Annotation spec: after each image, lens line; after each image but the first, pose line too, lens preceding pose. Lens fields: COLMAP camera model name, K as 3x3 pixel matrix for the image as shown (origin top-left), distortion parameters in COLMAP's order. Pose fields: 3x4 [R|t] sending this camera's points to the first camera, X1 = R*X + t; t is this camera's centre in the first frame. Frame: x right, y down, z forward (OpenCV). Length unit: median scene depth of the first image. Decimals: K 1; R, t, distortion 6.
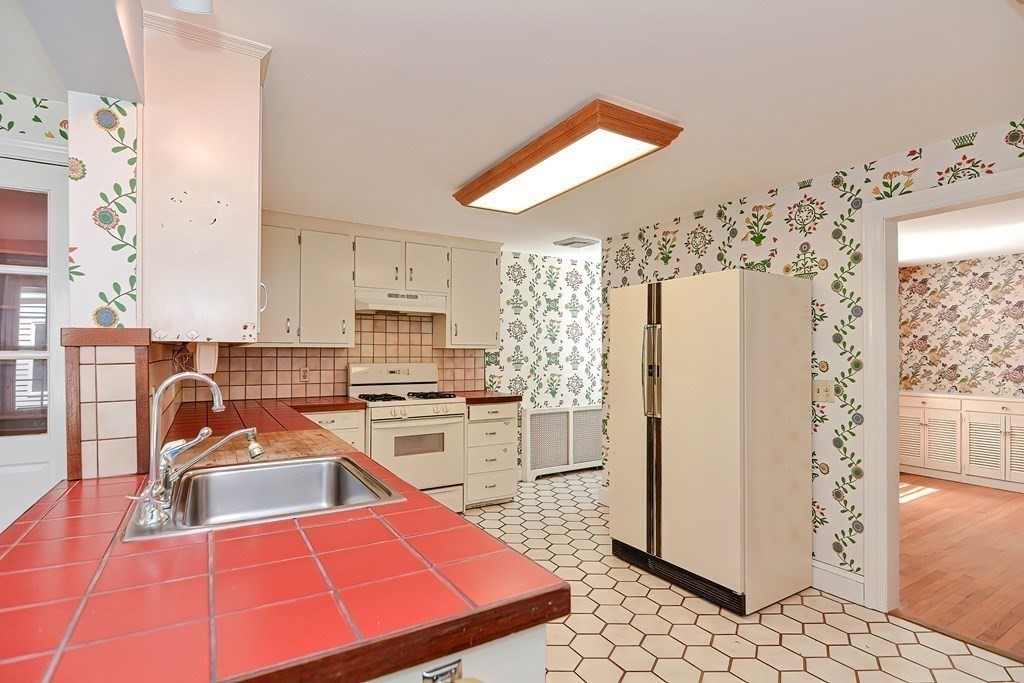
lens RADIAL K [[503.2, 0, 508.8], [0, 503.2, 344.6], [0, 0, 1]] dist [-0.001021, -0.002134]
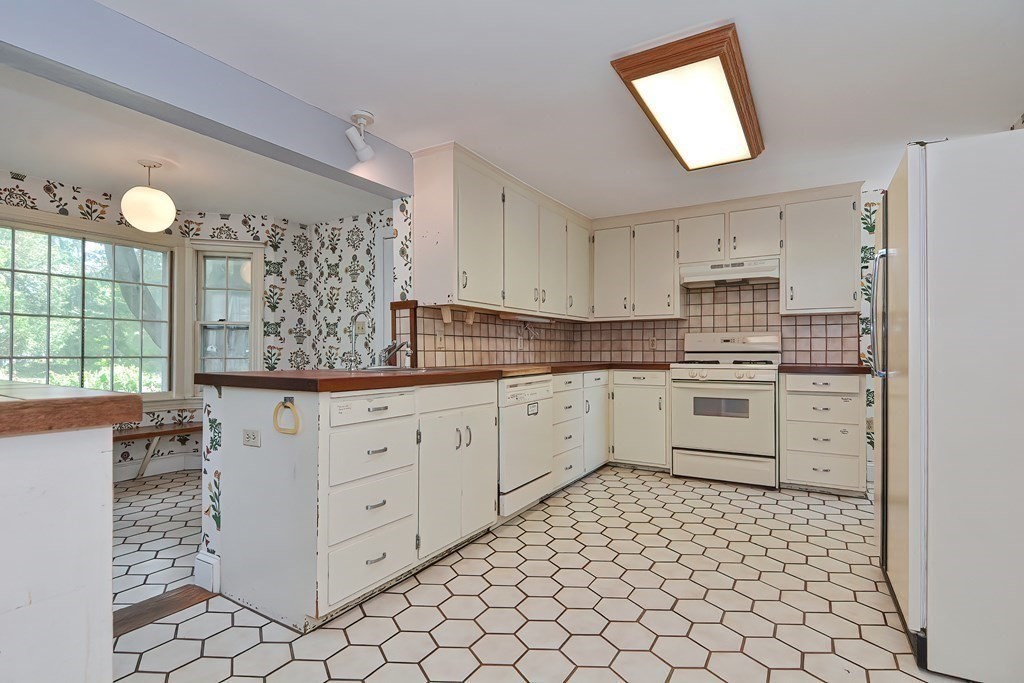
lens RADIAL K [[503.2, 0, 508.8], [0, 503.2, 344.6], [0, 0, 1]] dist [-0.001021, -0.002134]
pose [[0.462848, -0.017035, -0.886274, 0.506085], [0.017829, 0.999792, -0.009905, 0.069017], [0.886258, -0.011217, 0.463056, 0.136401]]
